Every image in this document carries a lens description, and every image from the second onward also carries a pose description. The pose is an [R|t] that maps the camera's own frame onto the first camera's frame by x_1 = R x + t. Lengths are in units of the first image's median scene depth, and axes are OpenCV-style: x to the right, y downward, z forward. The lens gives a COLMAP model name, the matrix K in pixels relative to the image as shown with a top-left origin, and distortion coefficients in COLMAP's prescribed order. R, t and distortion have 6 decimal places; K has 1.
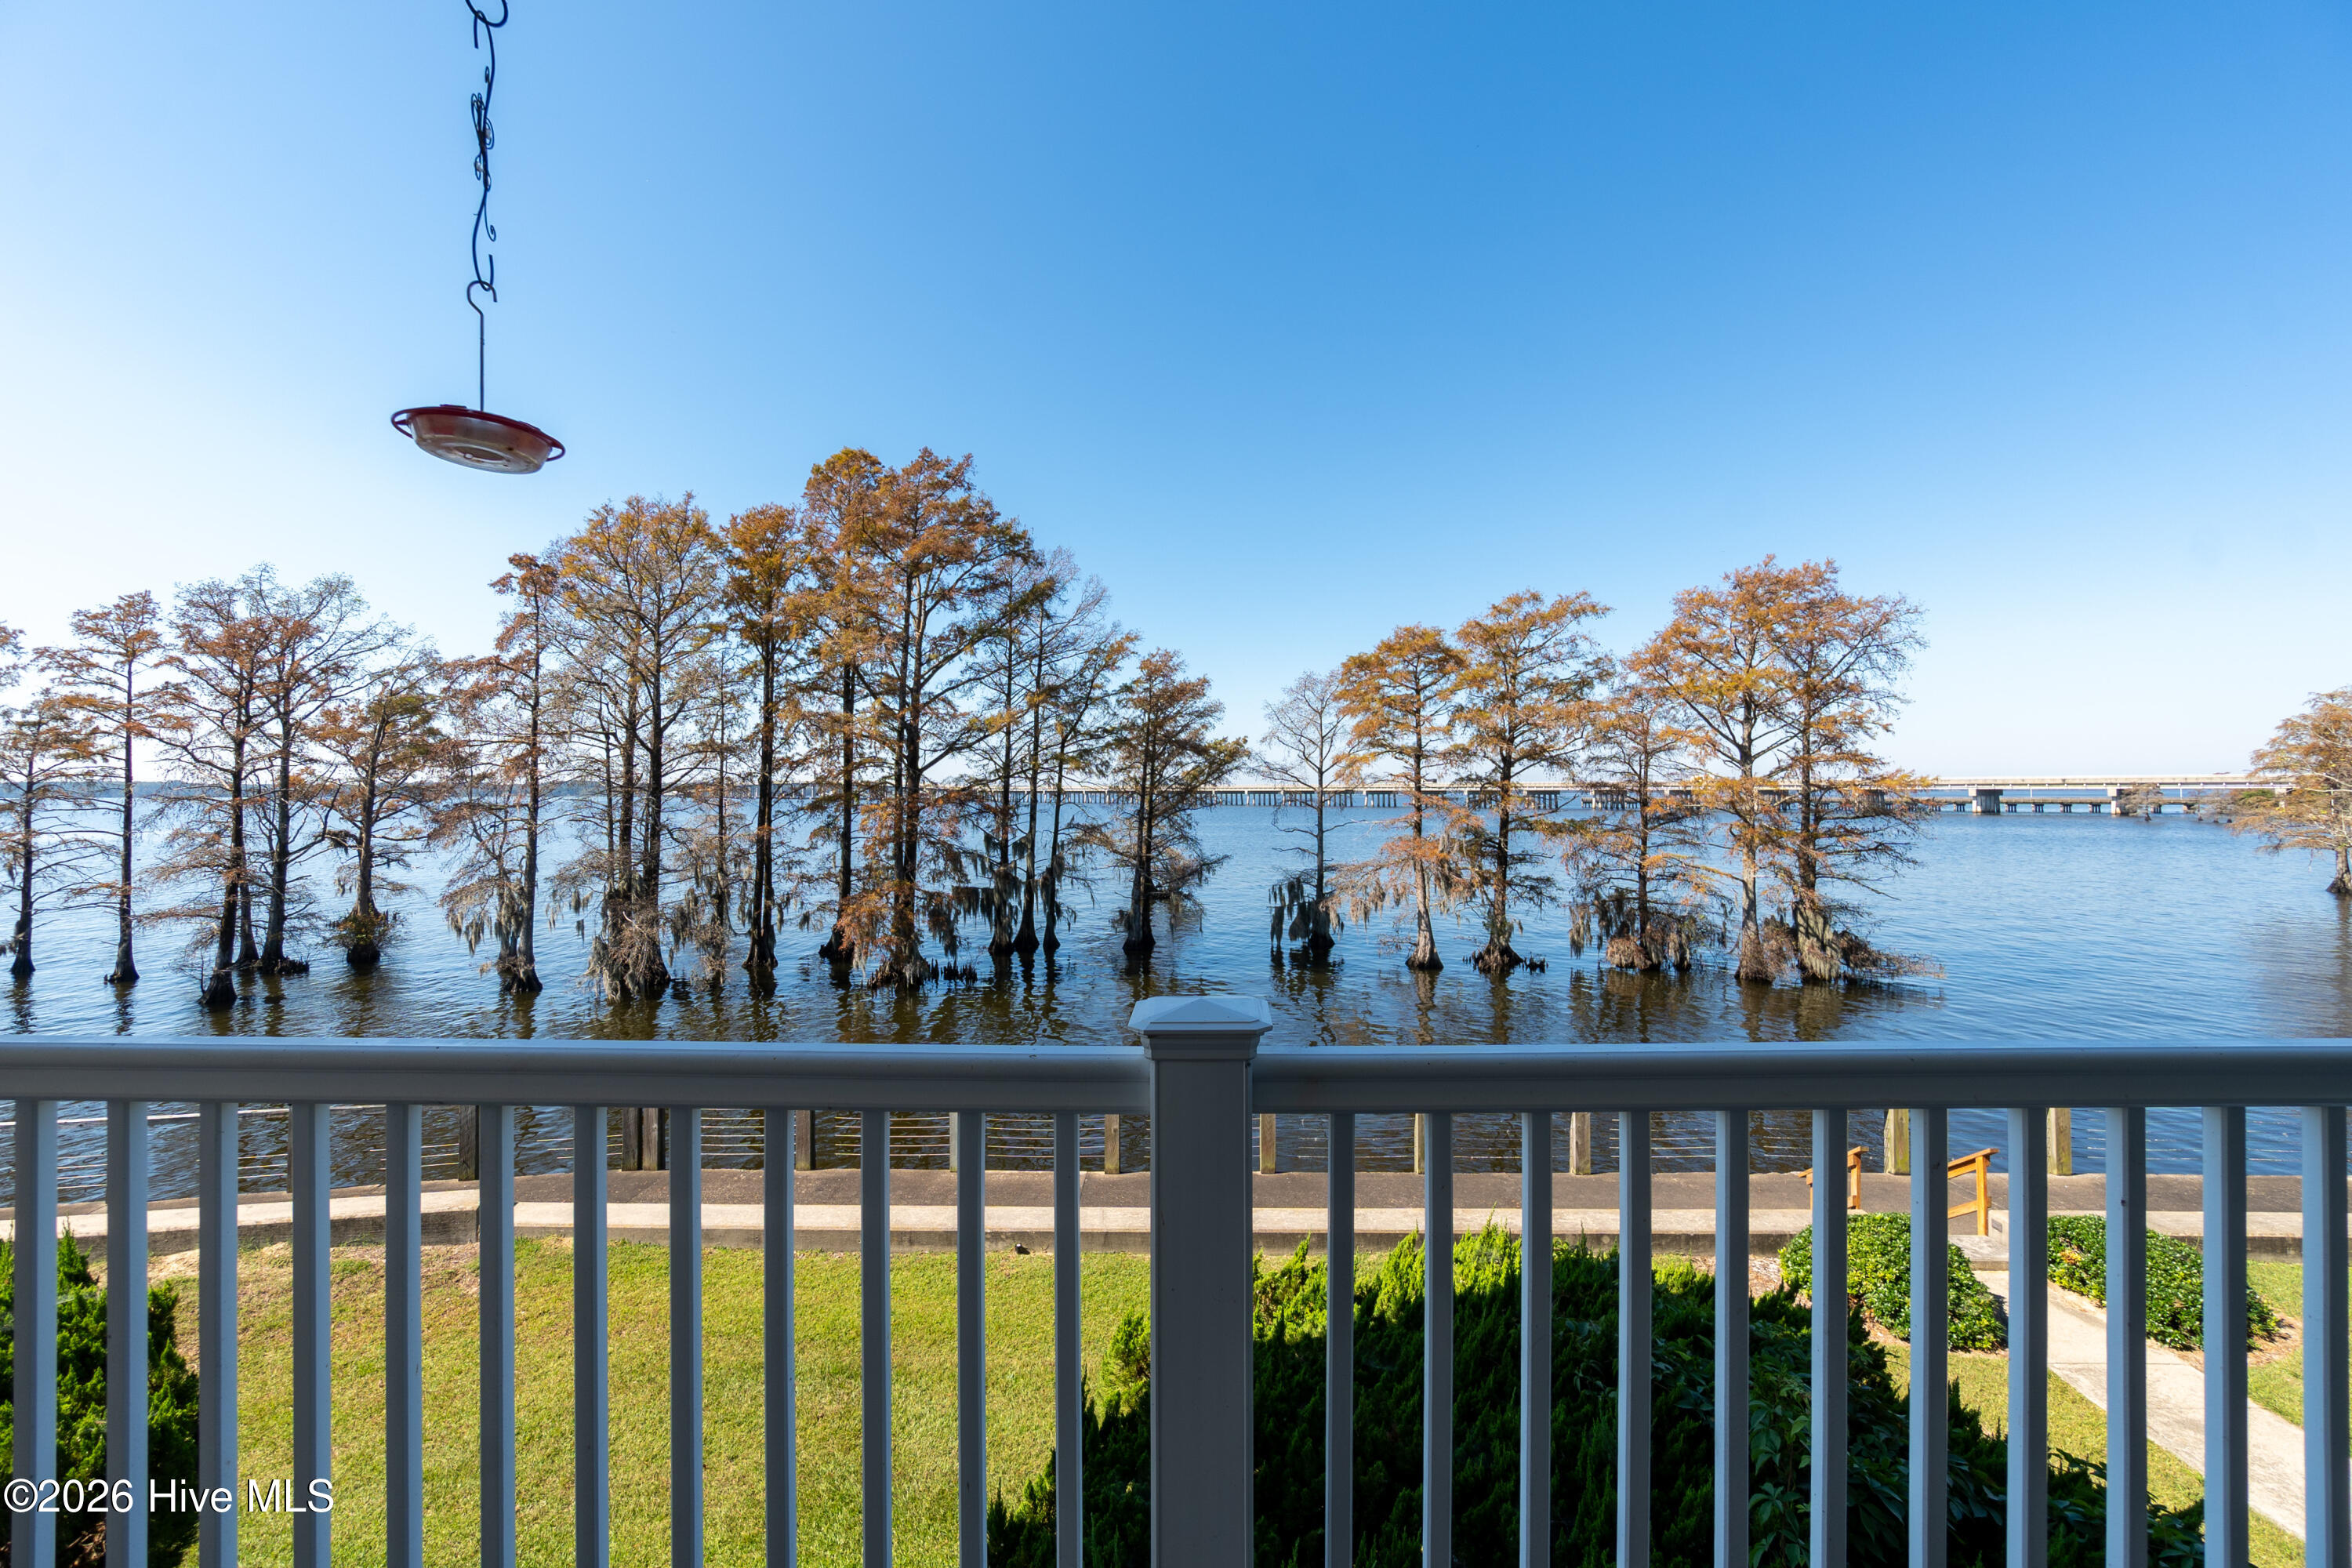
lens RADIAL K [[1012.3, 0, 1174.6], [0, 1012.3, 777.2], [0, 0, 1]] dist [-0.009931, 0.003110]
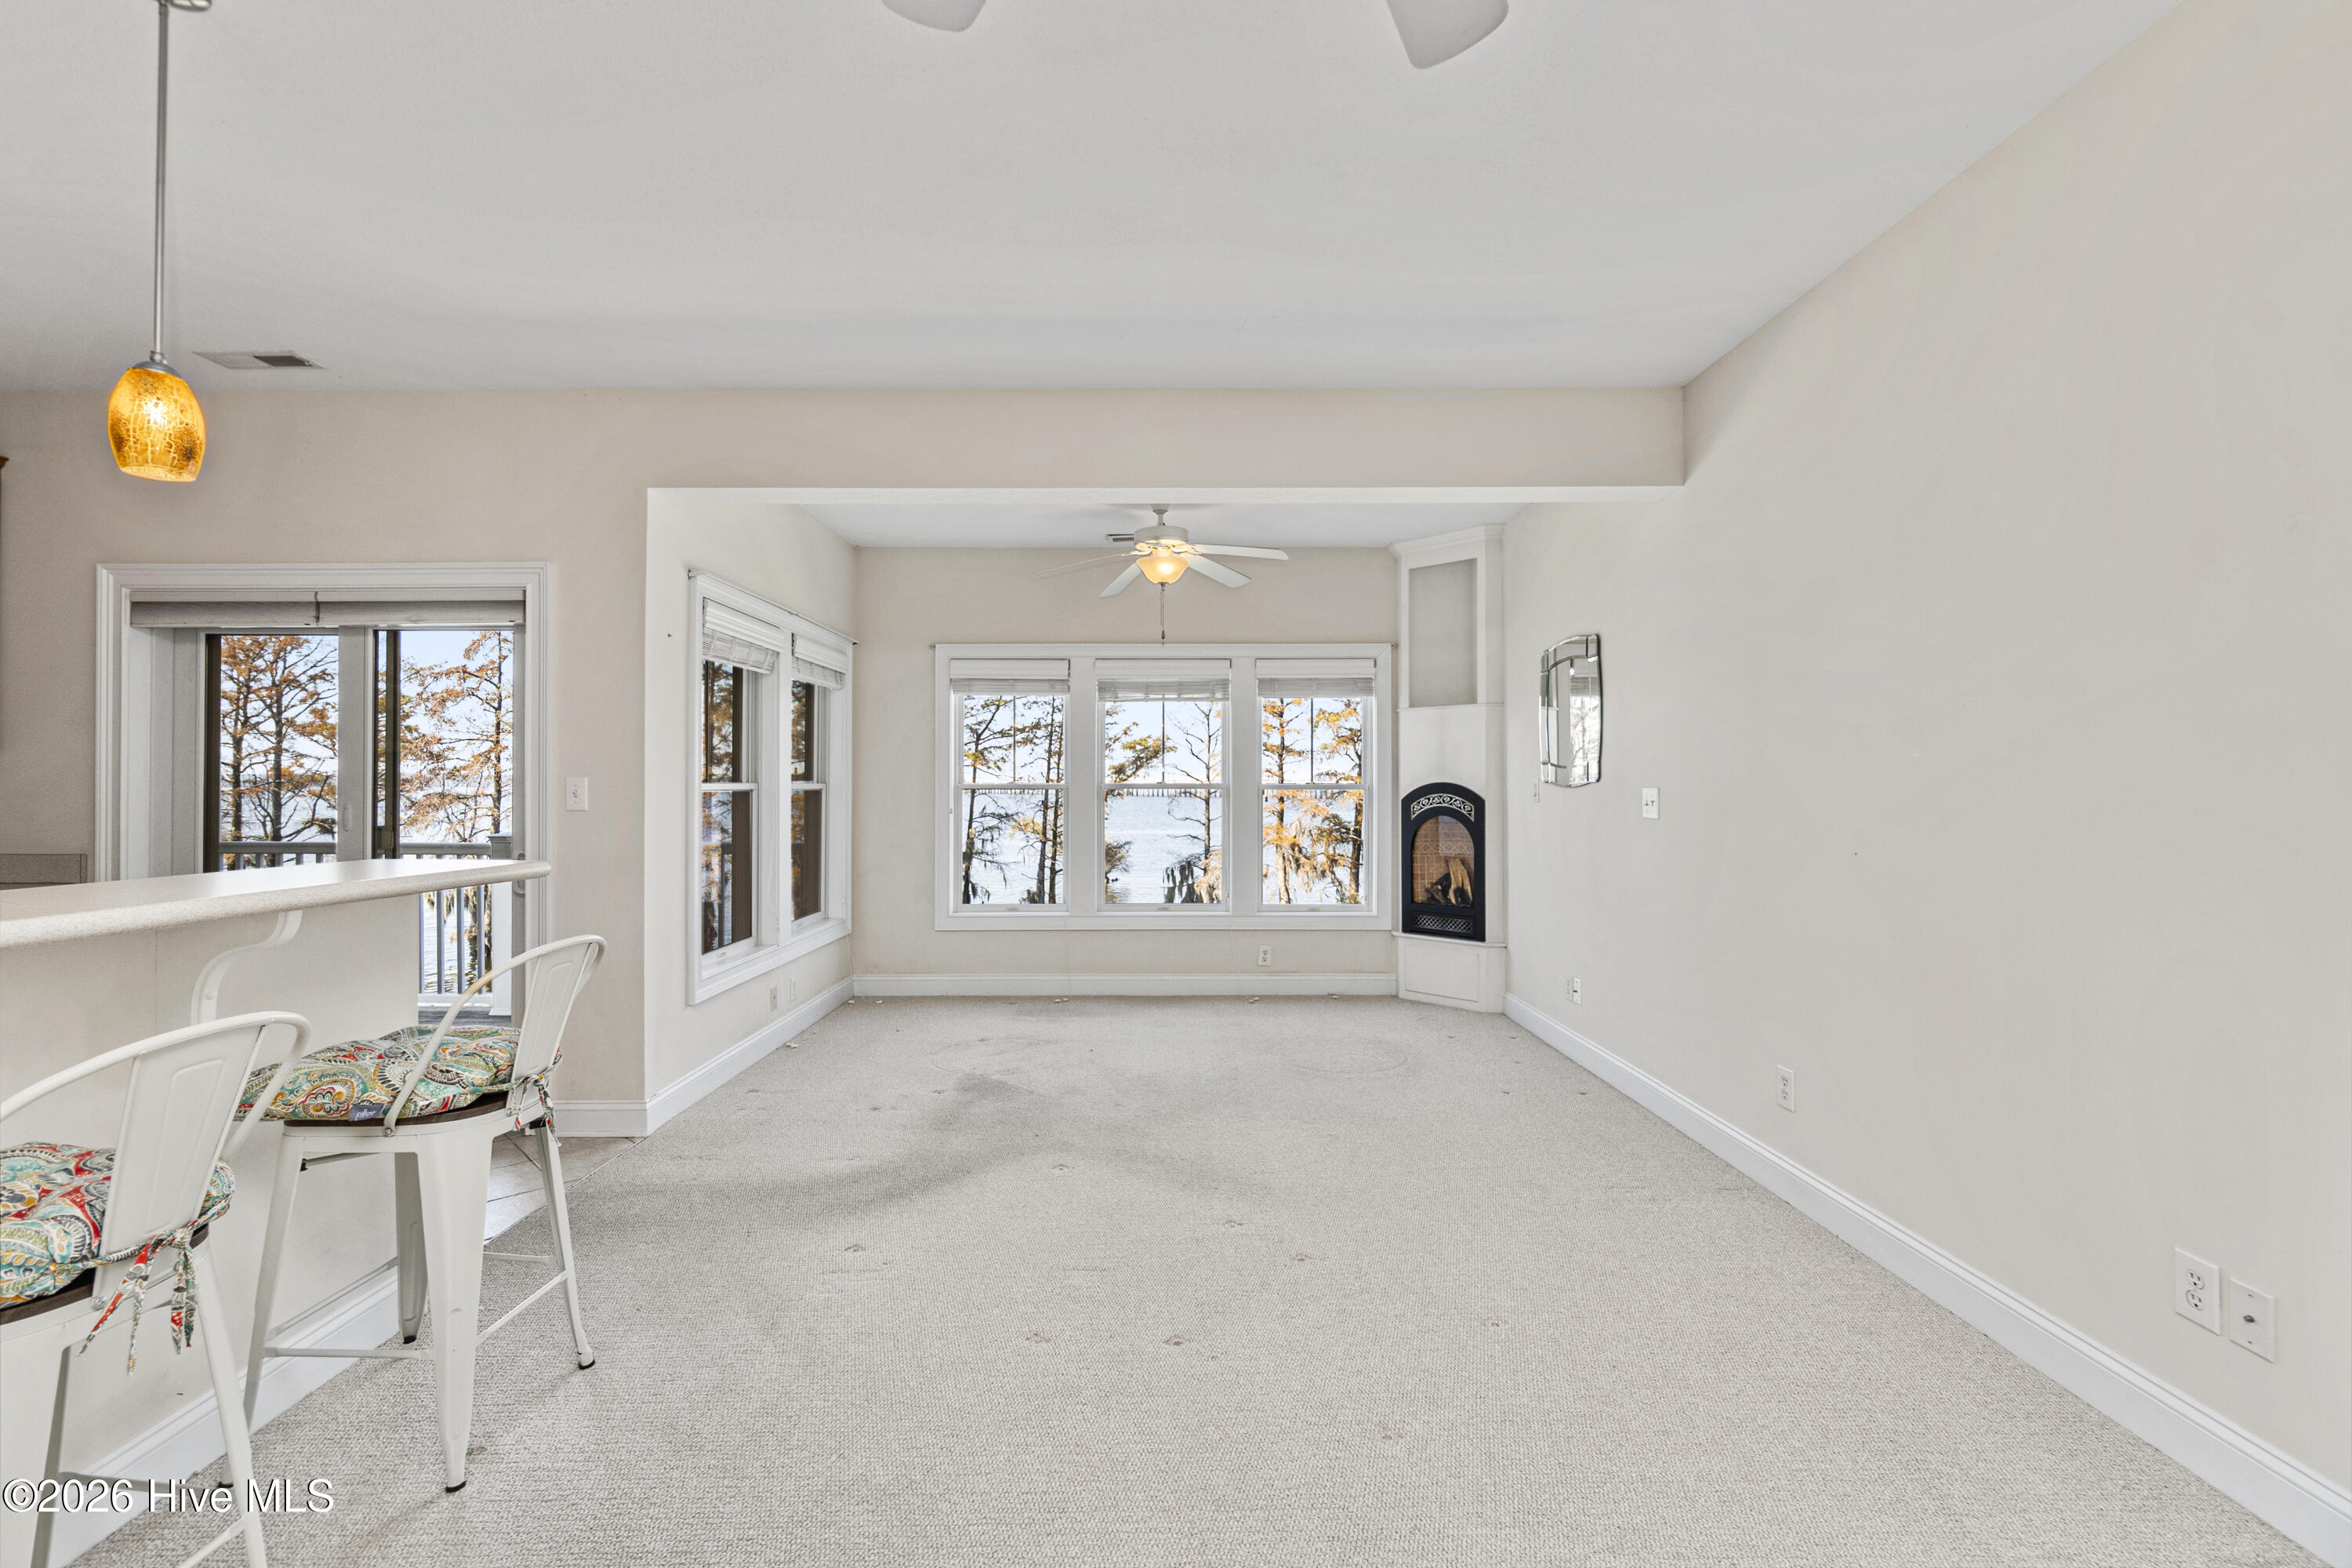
lens RADIAL K [[1012.3, 0, 1173.8], [0, 1012.3, 774.4], [0, 0, 1]] dist [-0.009931, 0.003110]
pose [[0.999973, 0.001669, 0.007136, 0.112803], [-0.001705, 0.999985, 0.005167, -0.002664], [-0.007127, -0.005179, 0.999961, -0.135722]]
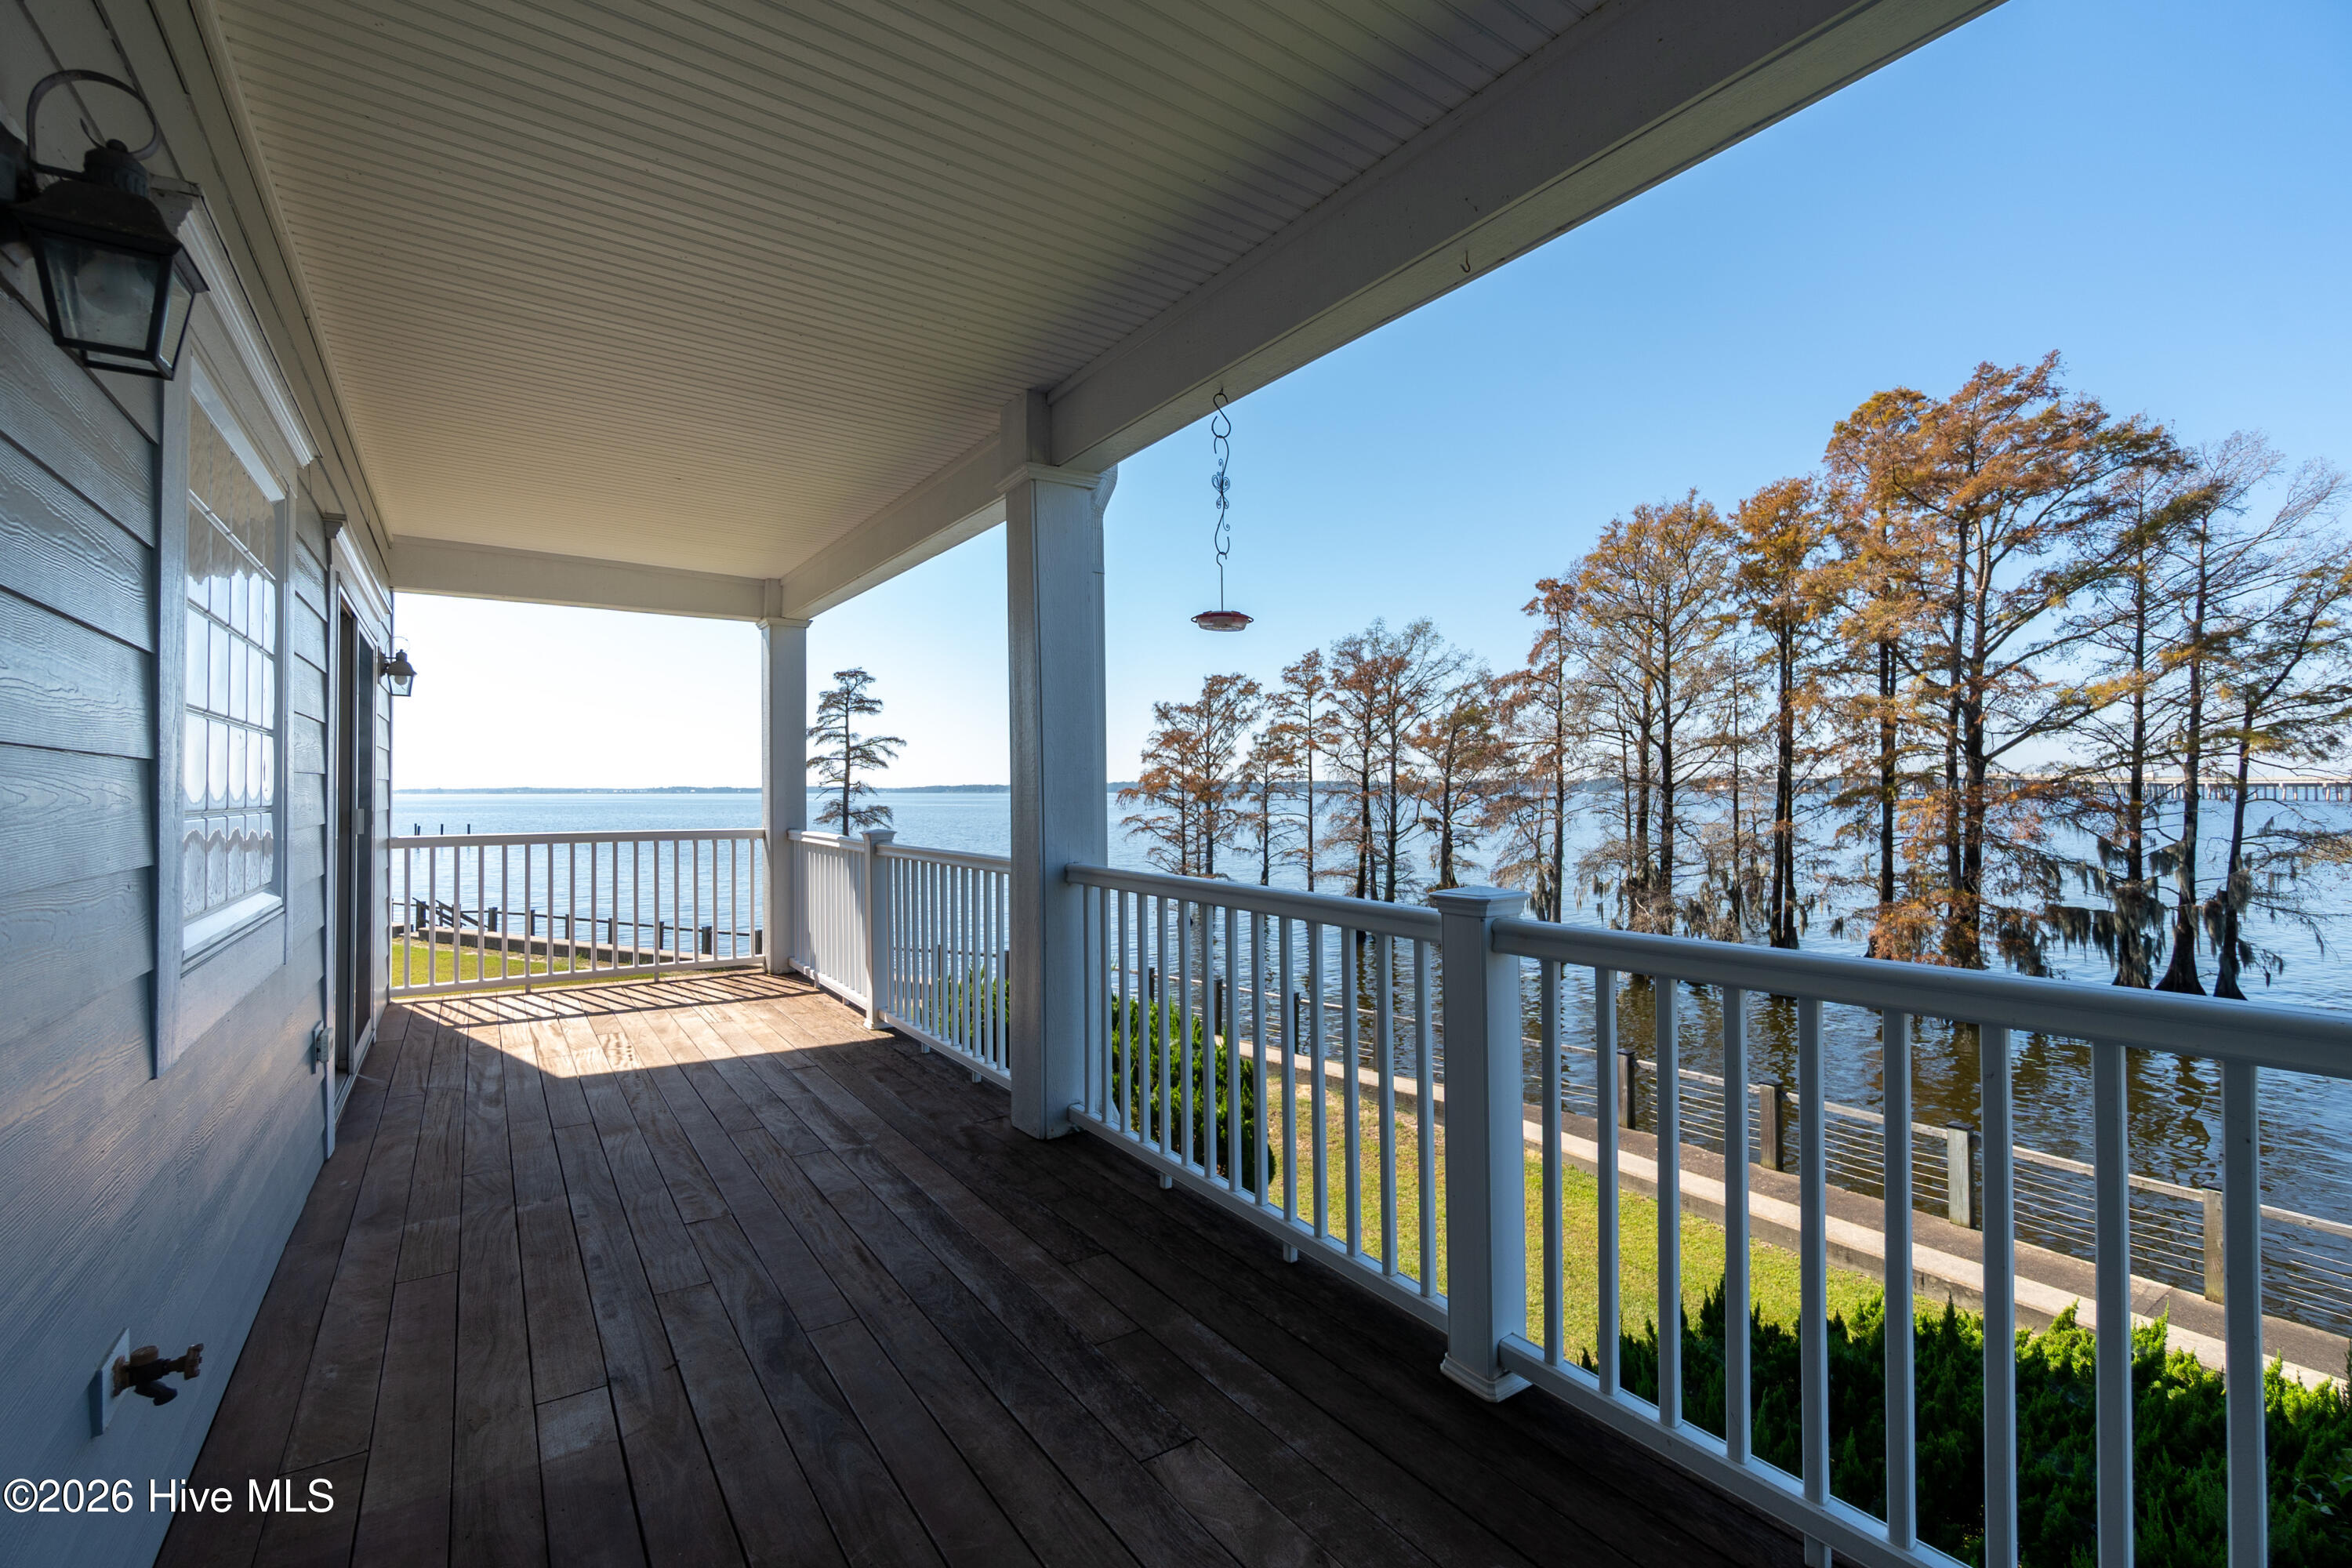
lens RADIAL K [[1012.3, 0, 1150.2], [0, 1012.3, 779.8], [0, 0, 1]] dist [-0.009931, 0.003110]
pose [[0.560543, -0.009479, -0.828071, 0.043318], [0.015764, 0.999875, -0.000775, 0.001017], [0.827975, -0.012620, 0.560623, -0.016669]]
